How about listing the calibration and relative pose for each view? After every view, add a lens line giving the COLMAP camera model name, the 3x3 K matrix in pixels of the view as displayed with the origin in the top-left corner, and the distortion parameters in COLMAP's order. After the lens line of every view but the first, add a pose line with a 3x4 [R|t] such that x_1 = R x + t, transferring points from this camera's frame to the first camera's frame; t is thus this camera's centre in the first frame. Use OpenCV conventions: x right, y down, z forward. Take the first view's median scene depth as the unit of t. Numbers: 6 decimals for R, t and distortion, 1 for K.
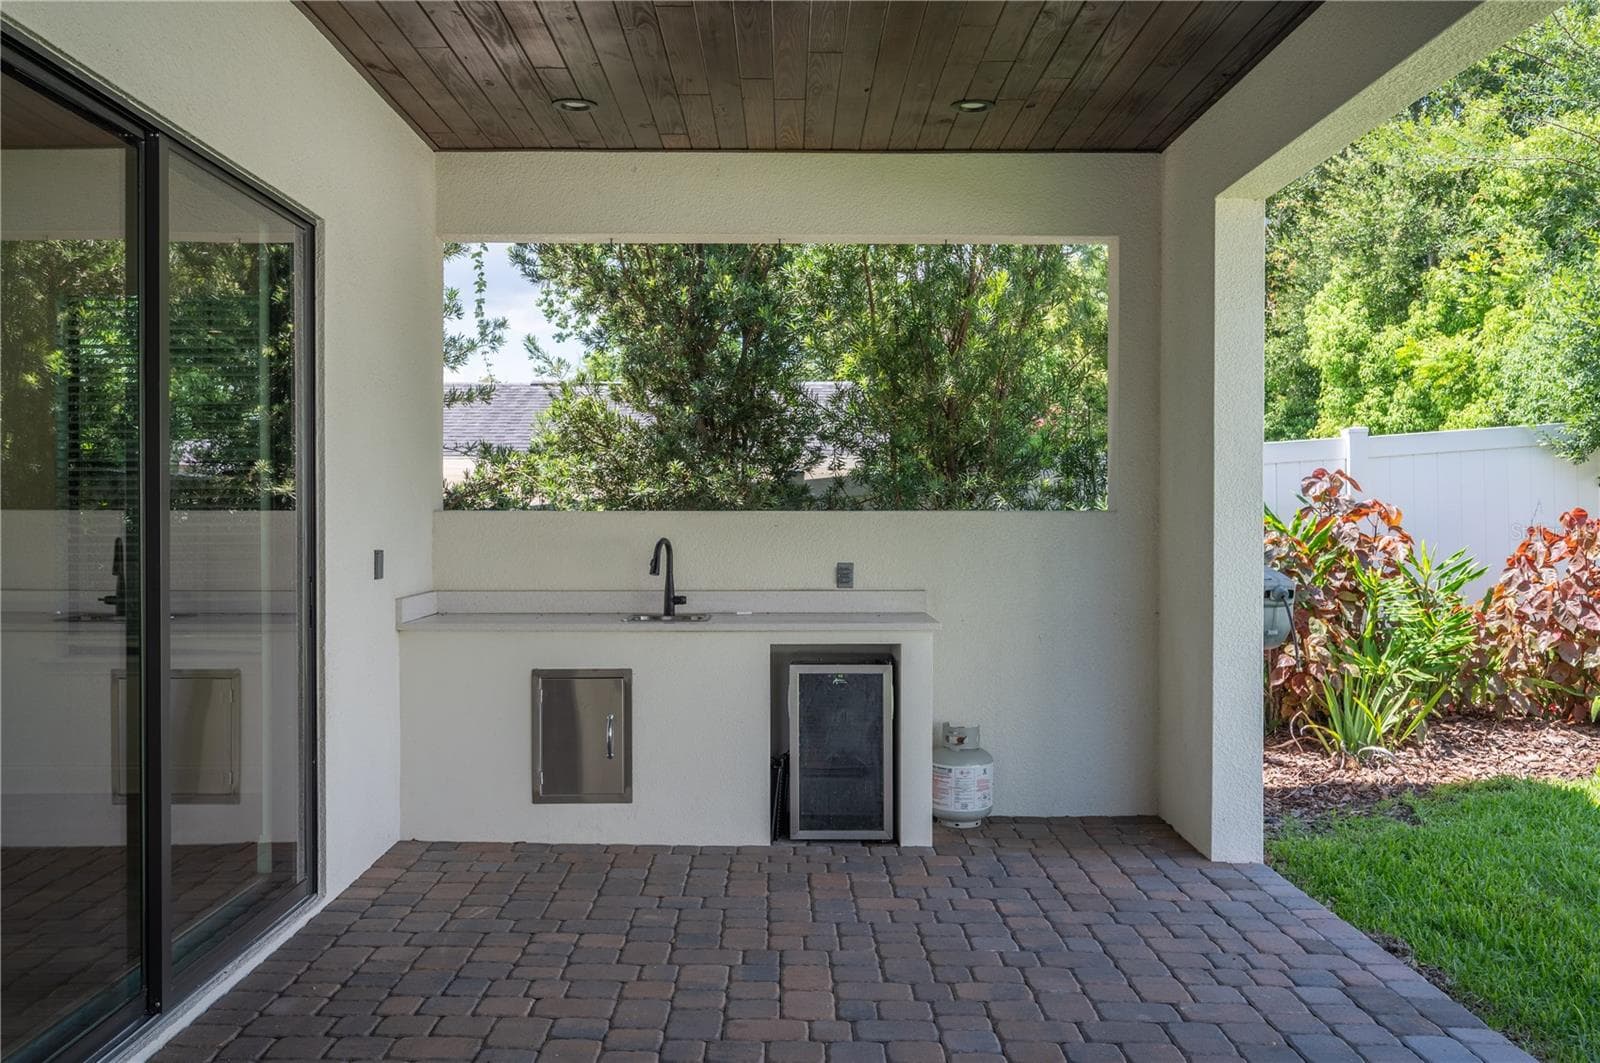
lens RADIAL K [[1392.6, 0, 800.0], [0, 1392.6, 531.5], [0, 0, 1]] dist [0.008421, 0.003605]
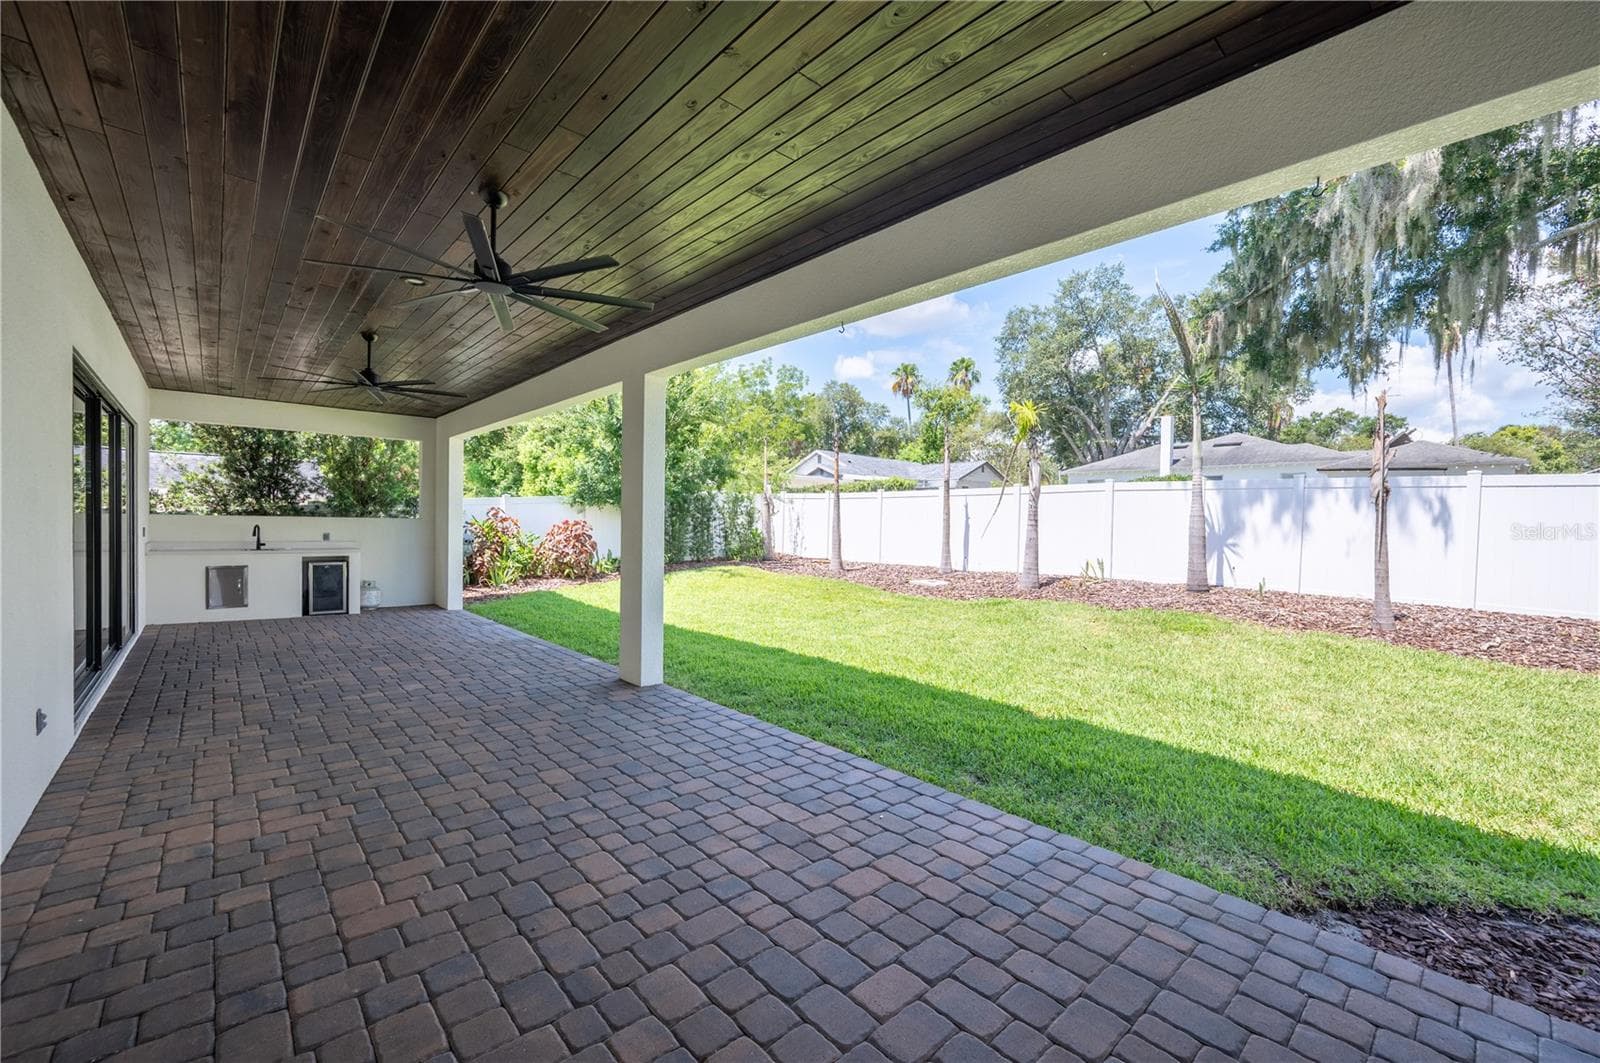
lens RADIAL K [[636.5, 0, 798.9], [0, 636.5, 537.0], [0, 0, 1]] dist [-0.000256, -0.000057]
pose [[0.744575, -0.001385, 0.667537, -0.121003], [-0.007917, 0.999909, 0.010905, 0.006139], [-0.667492, -0.013405, 0.744497, -0.738355]]
